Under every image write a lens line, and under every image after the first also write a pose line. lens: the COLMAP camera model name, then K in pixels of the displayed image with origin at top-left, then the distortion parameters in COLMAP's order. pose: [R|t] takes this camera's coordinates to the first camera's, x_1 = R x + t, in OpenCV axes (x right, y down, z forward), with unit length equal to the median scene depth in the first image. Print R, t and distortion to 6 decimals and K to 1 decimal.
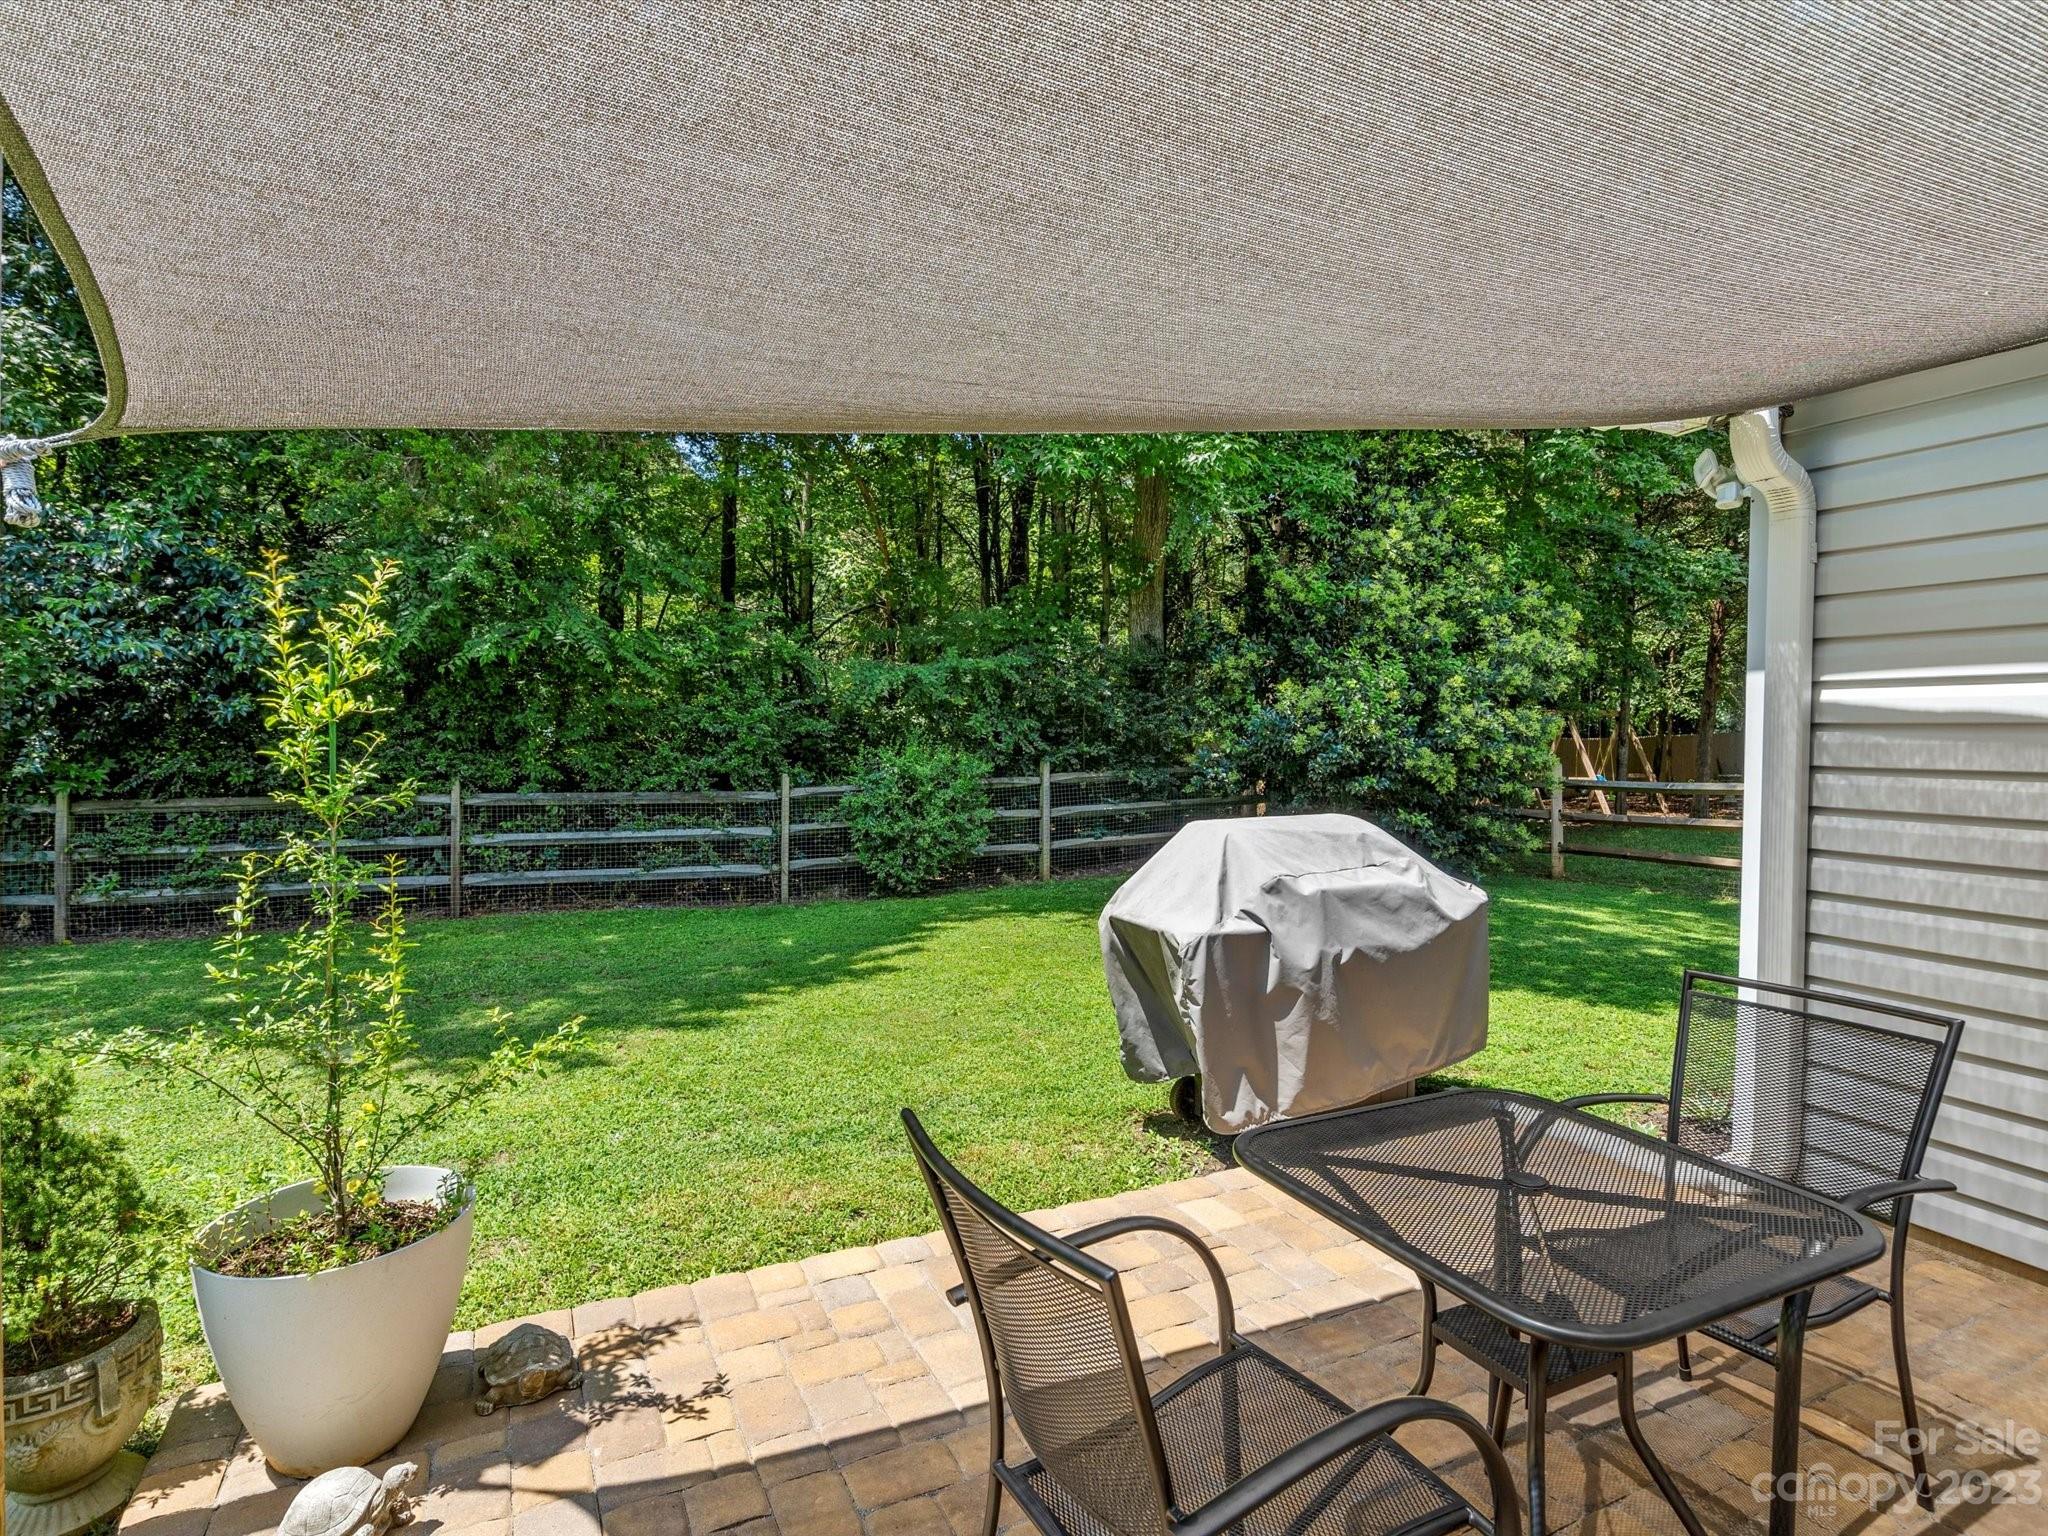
lens RADIAL K [[1064.5, 0, 1024.5], [0, 1064.5, 759.0], [0, 0, 1]] dist [-0.001352, 0.001532]
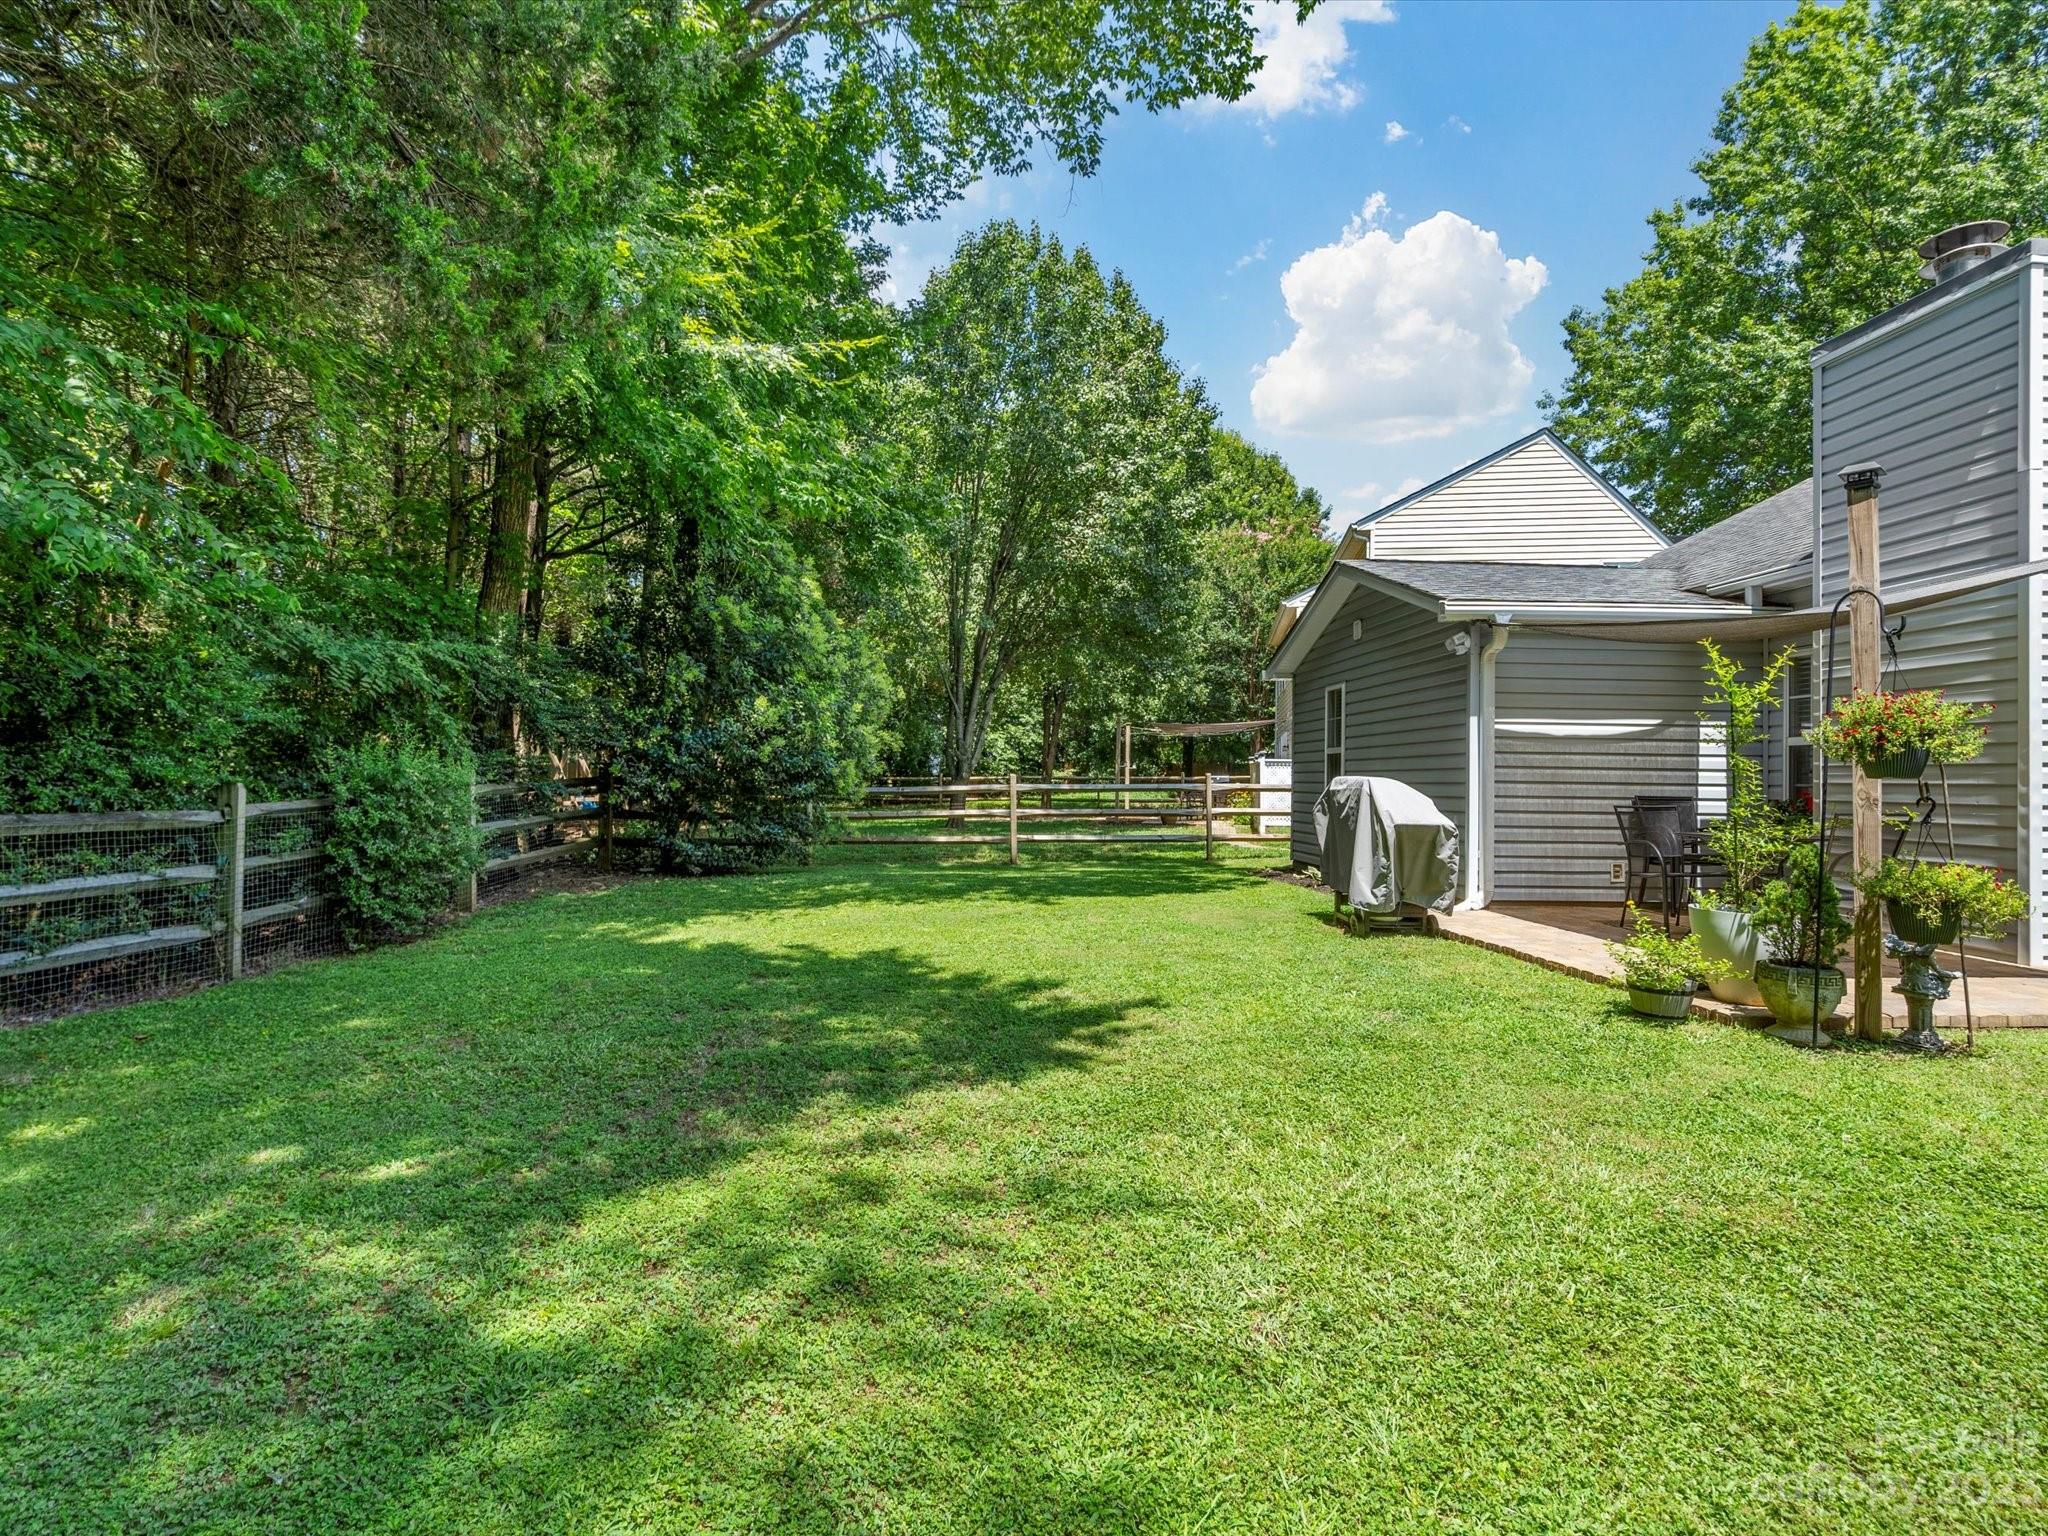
lens RADIAL K [[1064.5, 0, 1024.5], [0, 1064.5, 759.0], [0, 0, 1]] dist [-0.001352, 0.001532]
pose [[0.387614, 0.013490, 0.921723, -0.656399], [0.012576, 0.999722, -0.019920, 0.018950], [-0.921736, 0.019313, 0.387337, 0.291505]]
